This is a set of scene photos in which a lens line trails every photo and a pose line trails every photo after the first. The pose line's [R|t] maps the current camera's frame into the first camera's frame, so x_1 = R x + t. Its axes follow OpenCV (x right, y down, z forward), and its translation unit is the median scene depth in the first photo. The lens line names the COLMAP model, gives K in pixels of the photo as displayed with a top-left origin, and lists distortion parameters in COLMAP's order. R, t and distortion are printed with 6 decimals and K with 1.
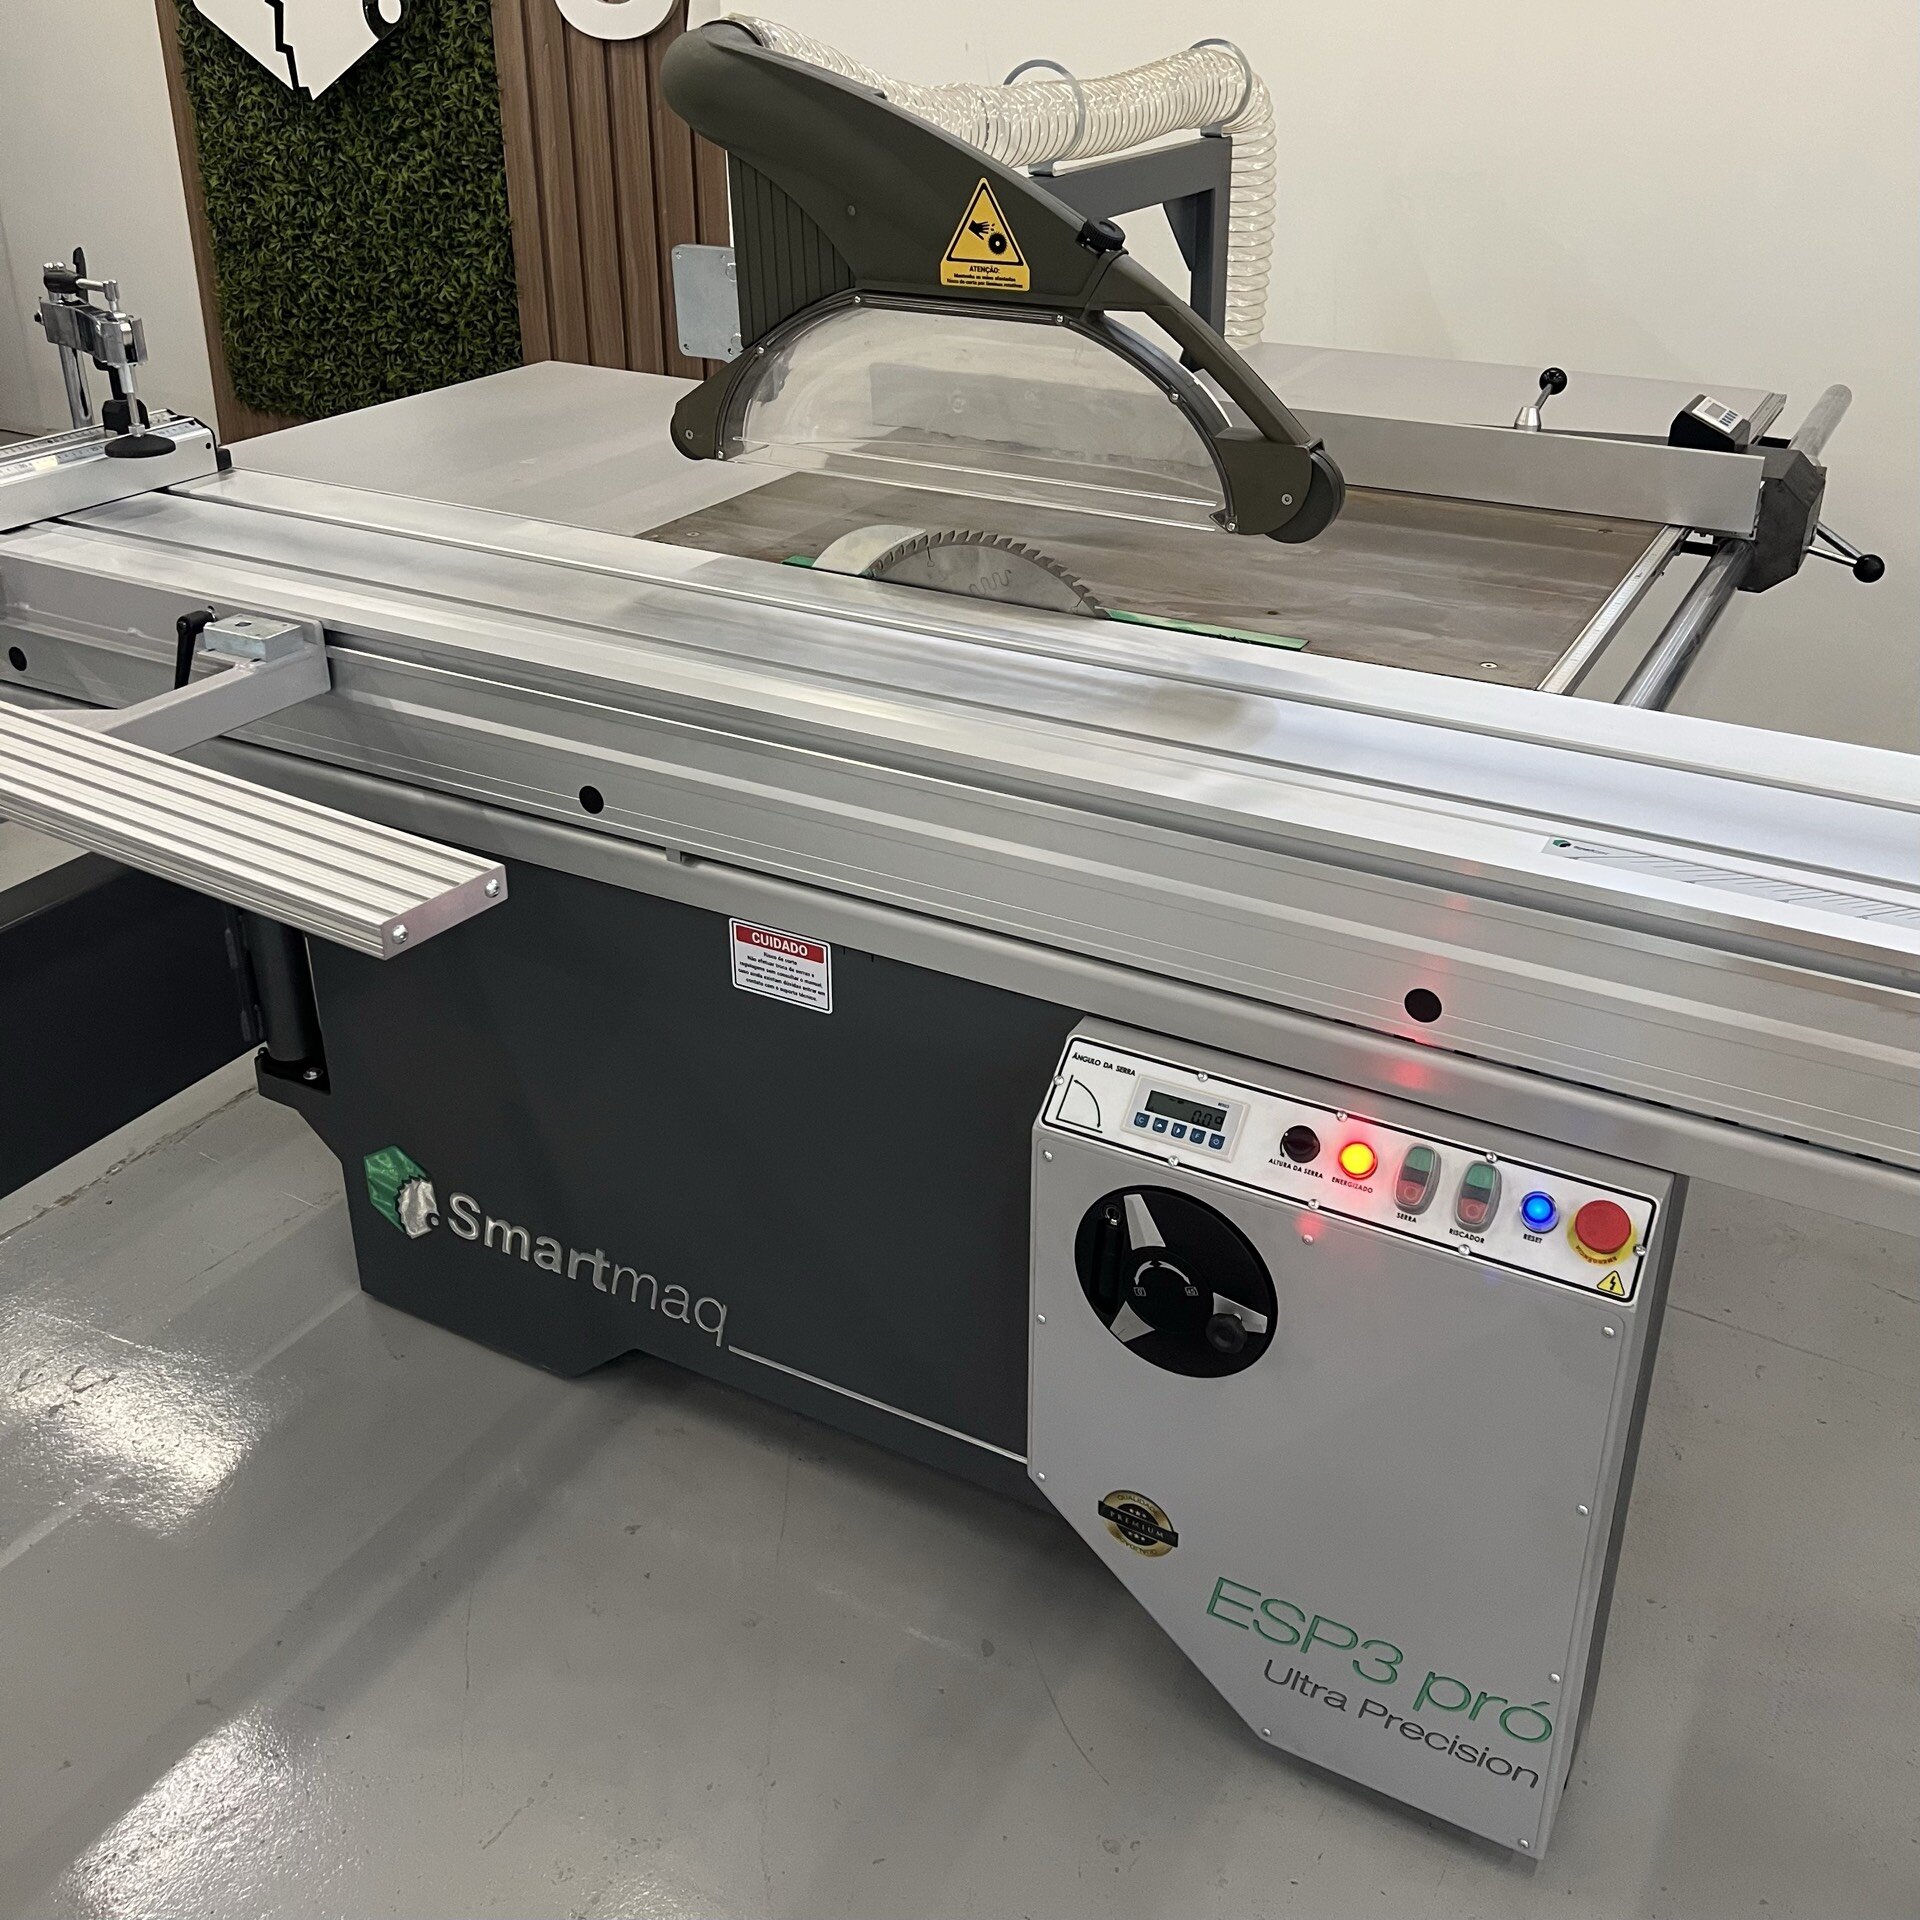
lens RADIAL K [[1953.4, 0, 980.5], [0, 1953.4, 806.5], [0, 0, 1]] dist [0.009556, 0.000000]
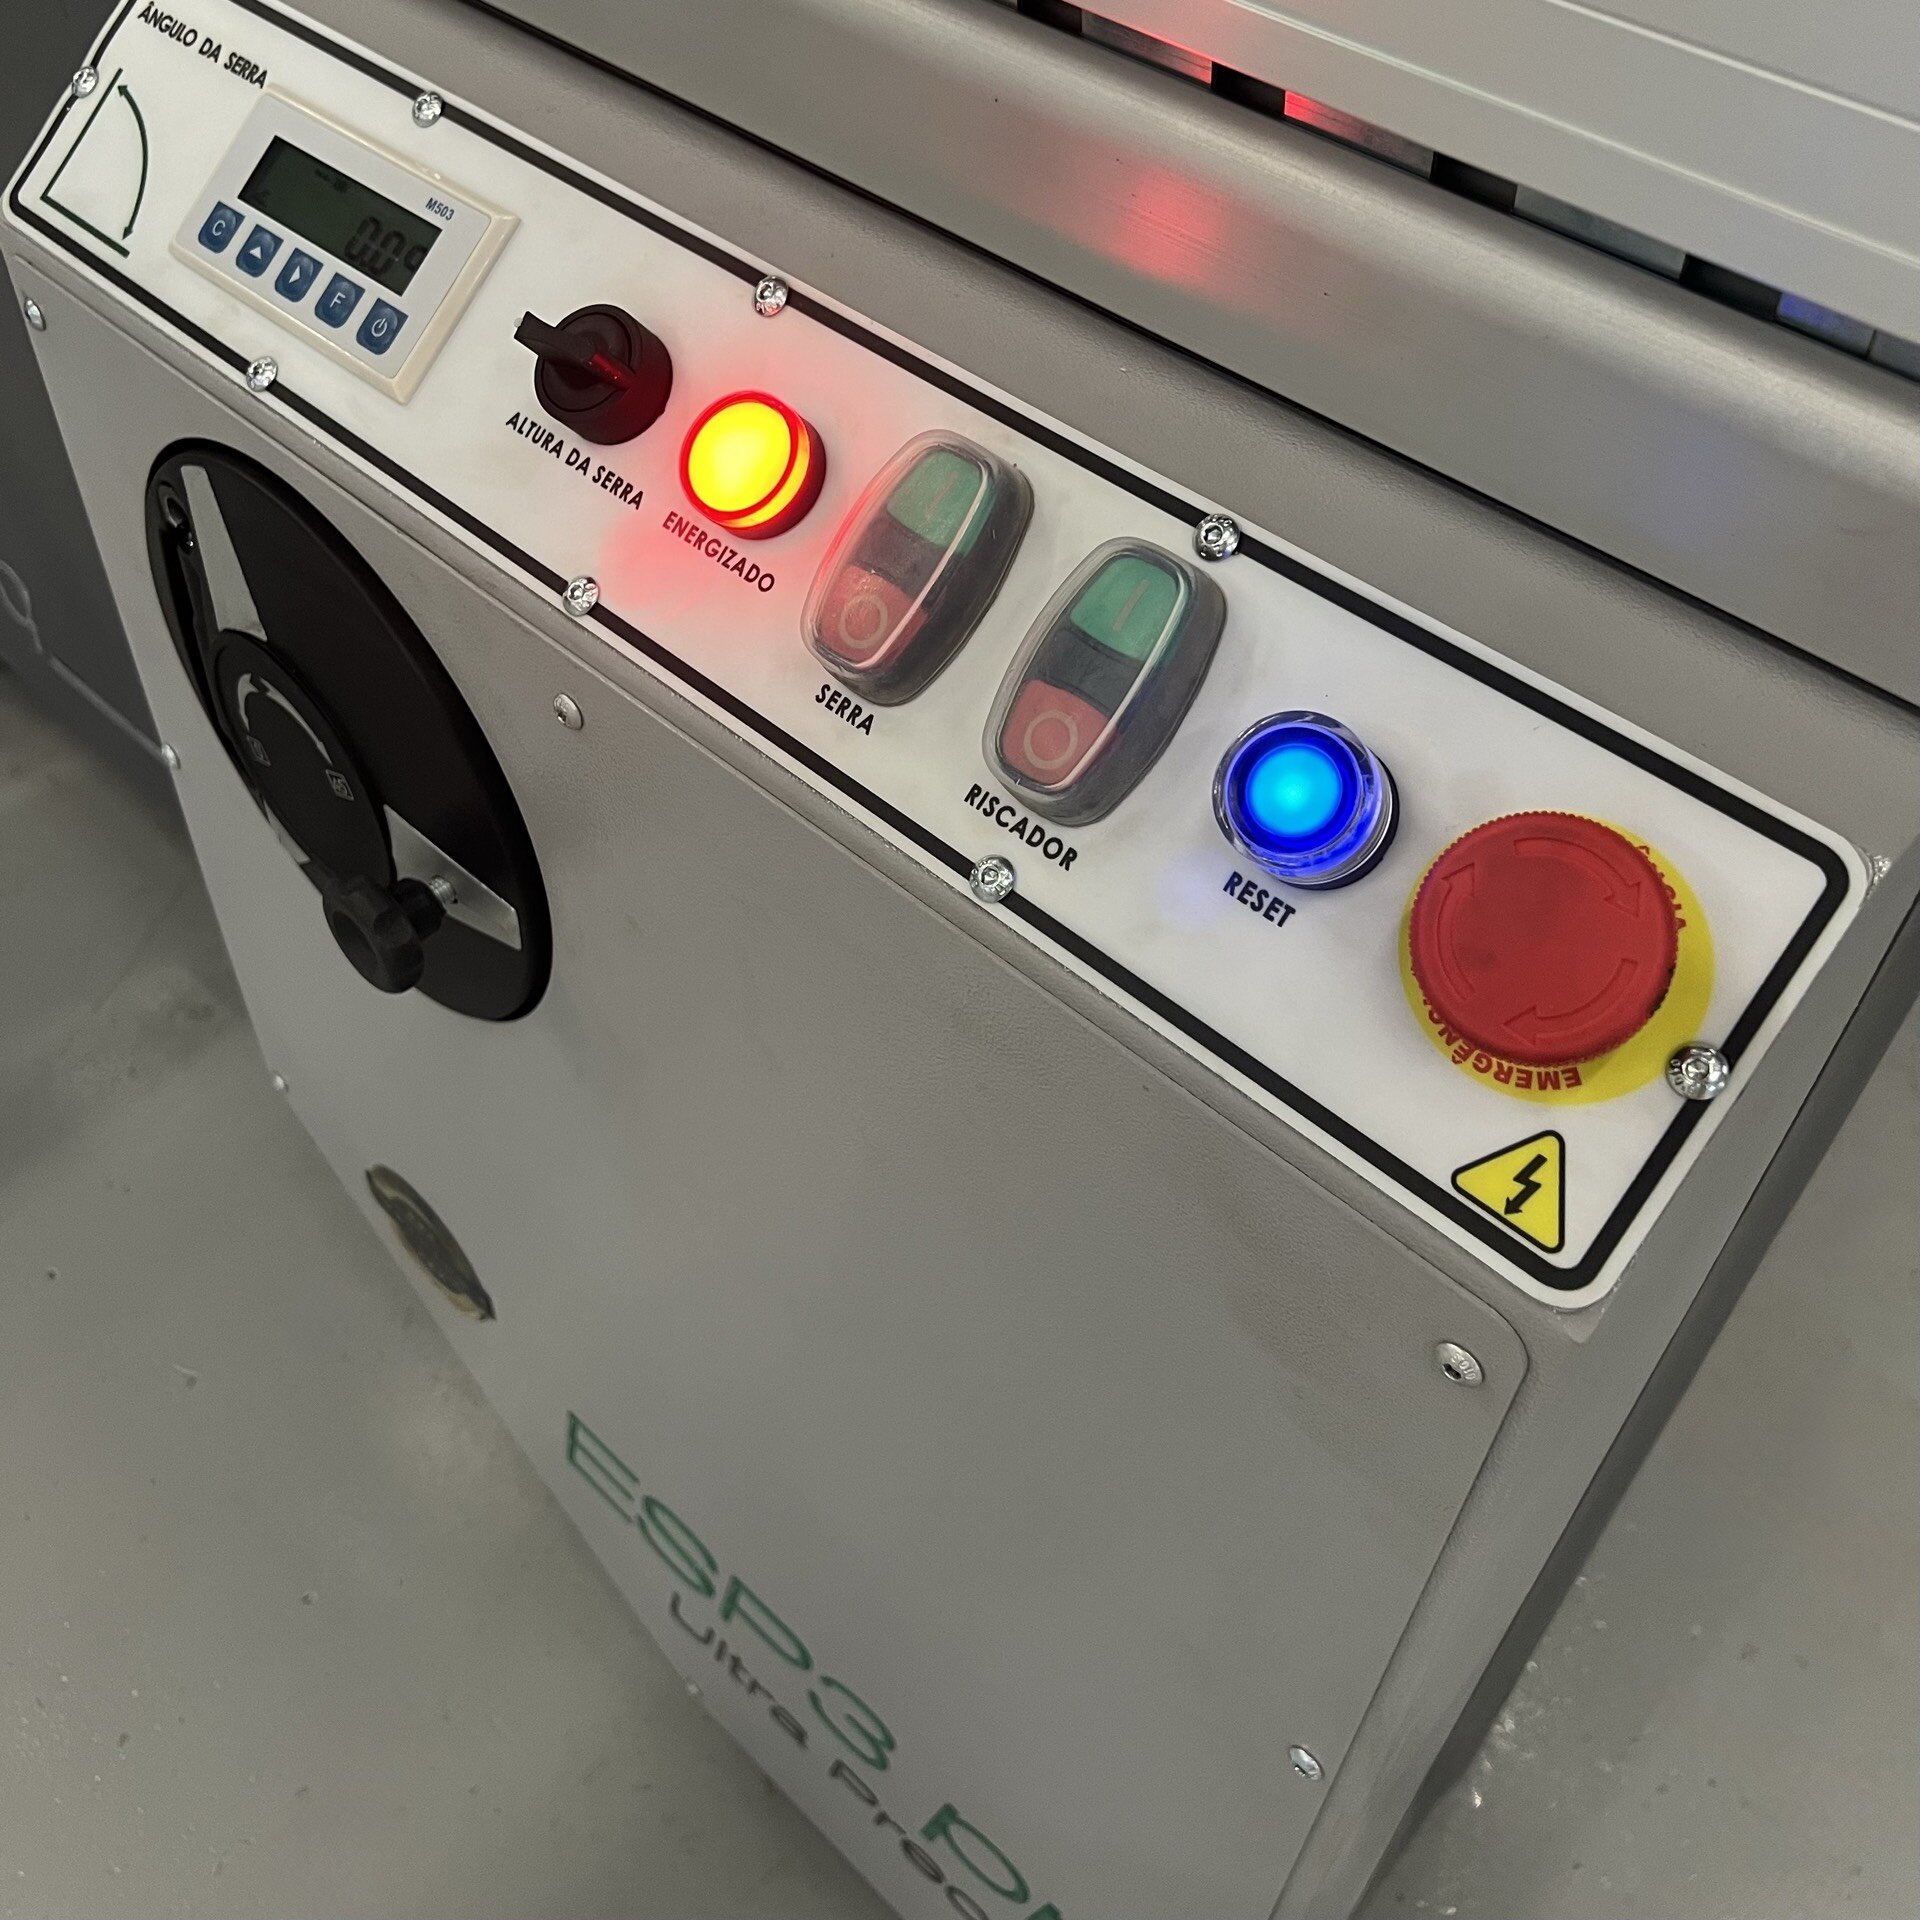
lens RADIAL K [[1953.4, 0, 965.2], [0, 1953.4, 777.7], [0, 0, 1]] dist [0.009556, 0.000000]
pose [[0.970847, 0.192007, -0.143489, 0.243259], [-0.134681, 0.932152, 0.336086, 0.116905], [0.198285, -0.306963, 0.930837, 0.682104]]
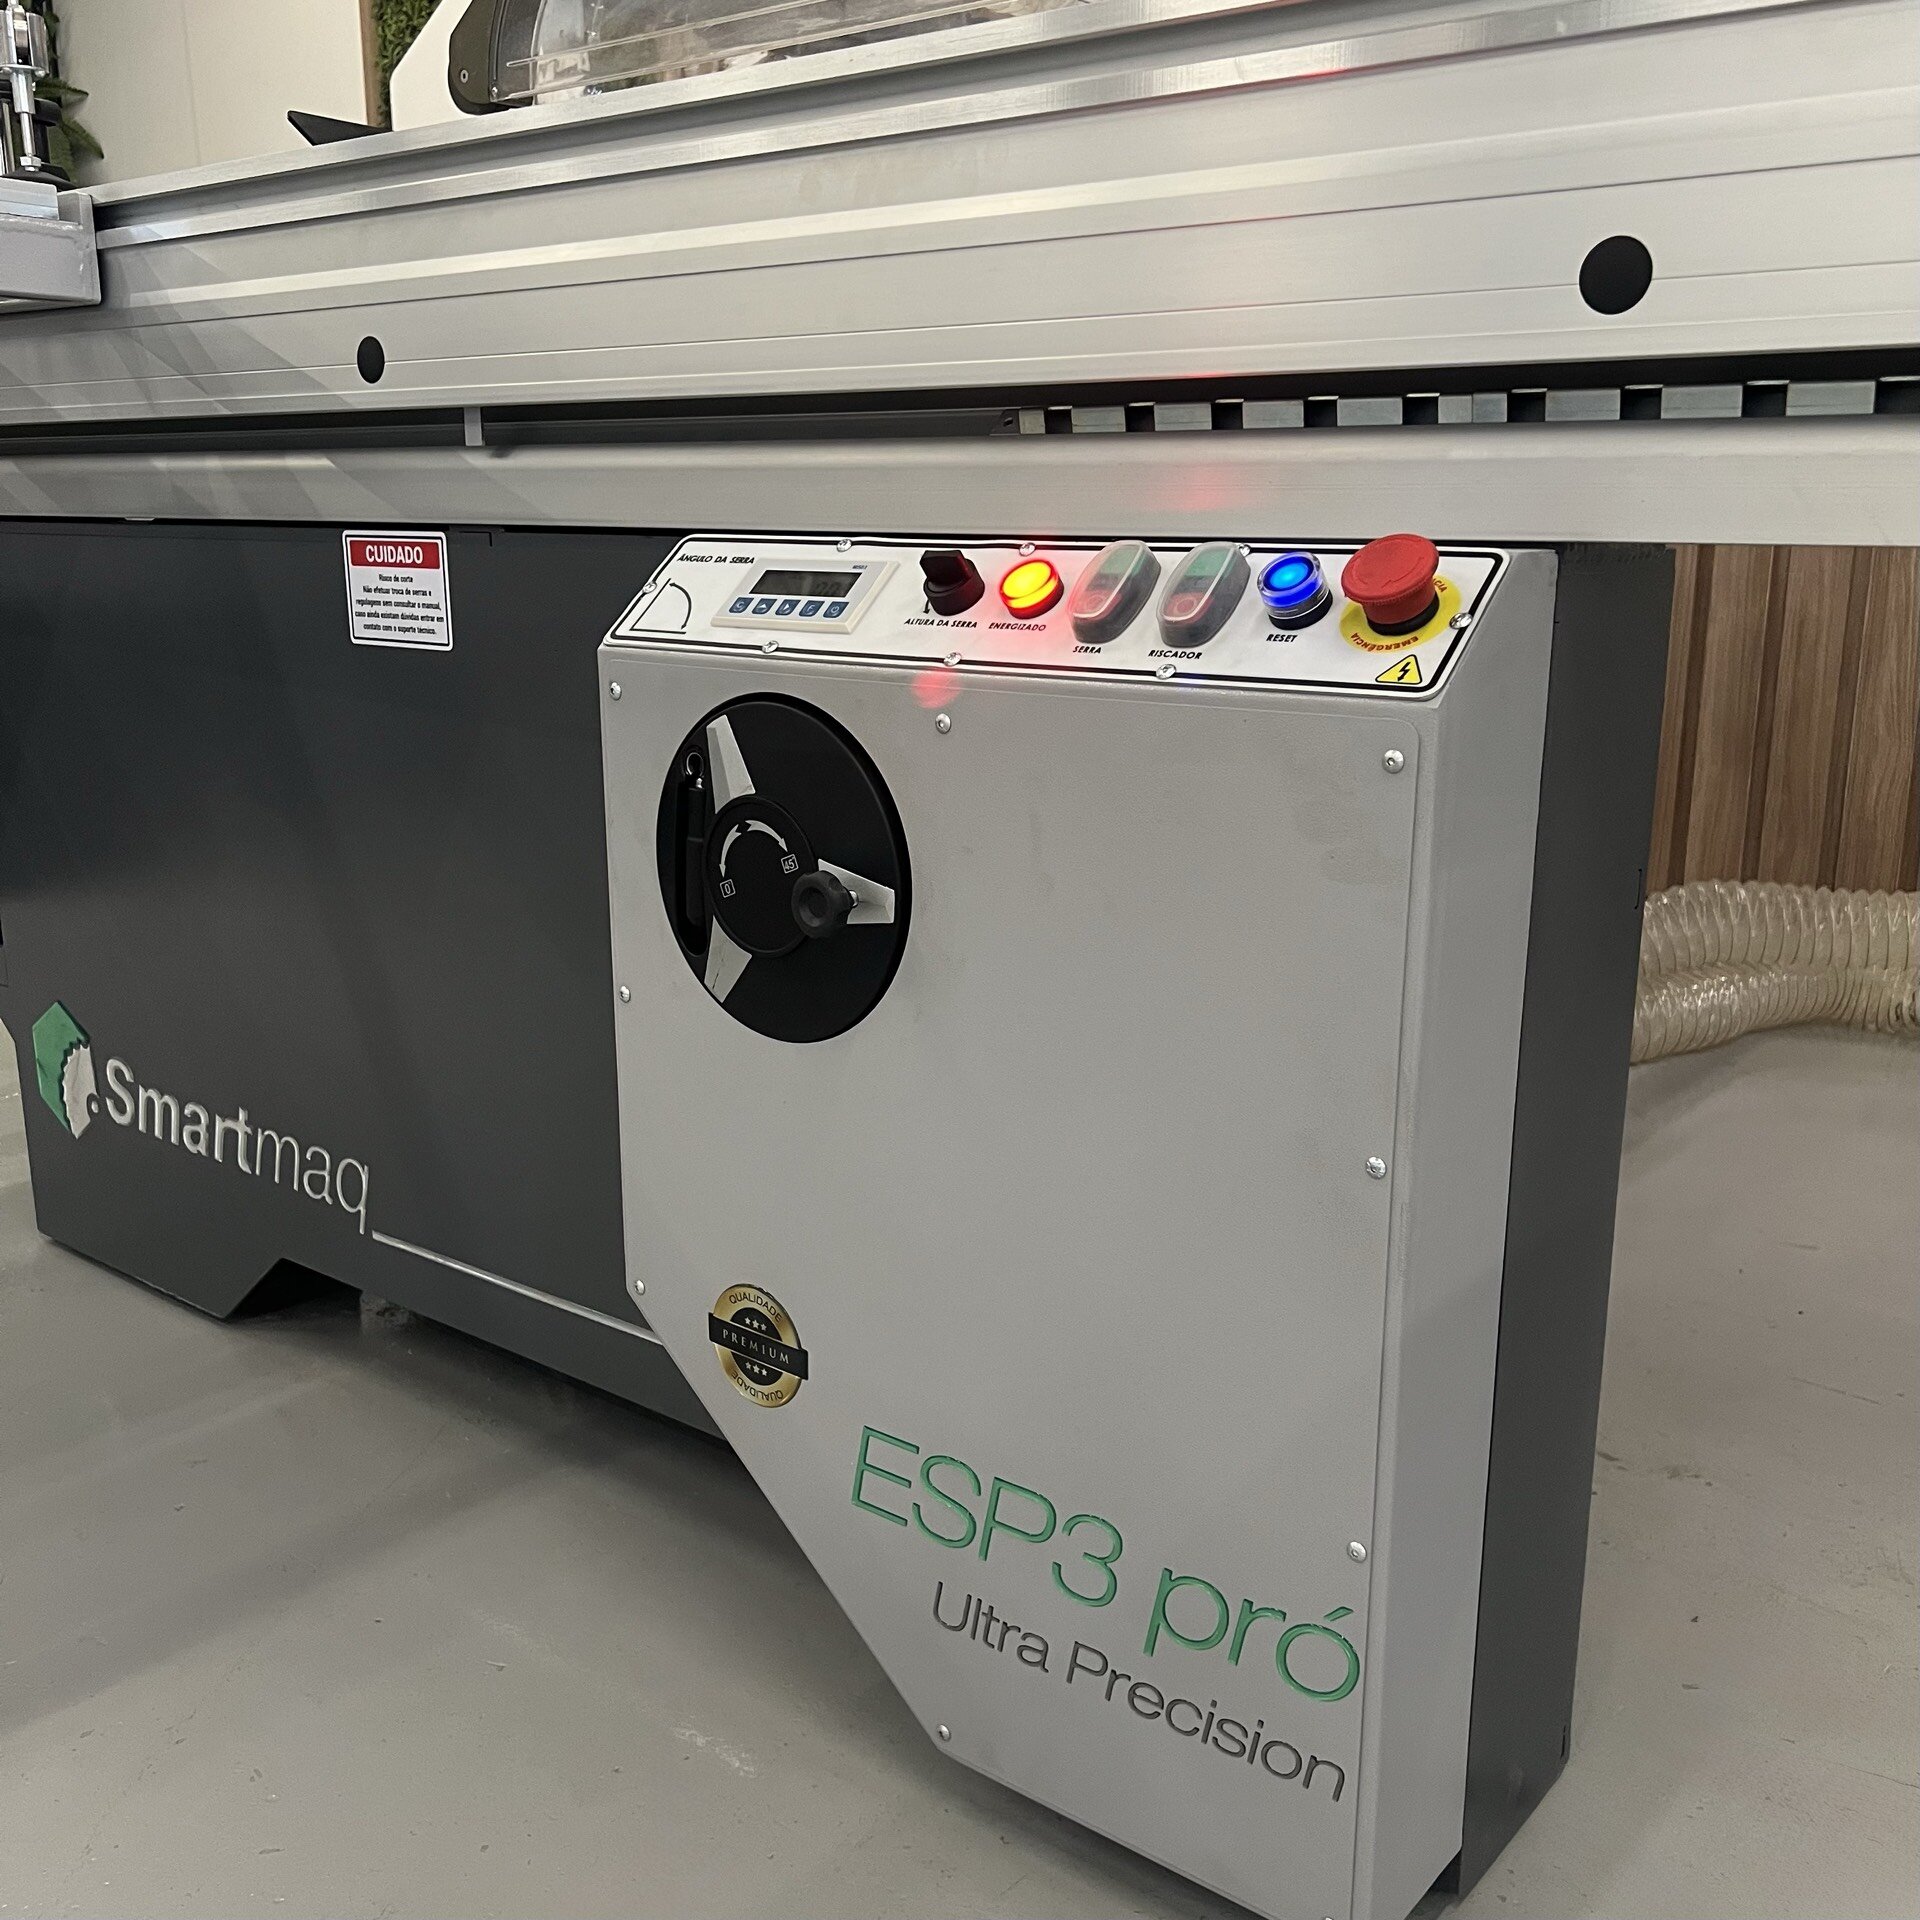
lens RADIAL K [[1953.4, 0, 956.1], [0, 1953.4, 969.0], [0, 0, 1]] dist [0.009556, 0.000000]
pose [[0.983980, 0.041107, -0.173477, 0.254370], [-0.072377, 0.981367, -0.177990, 0.367227], [0.162929, 0.187694, 0.968620, 0.400099]]
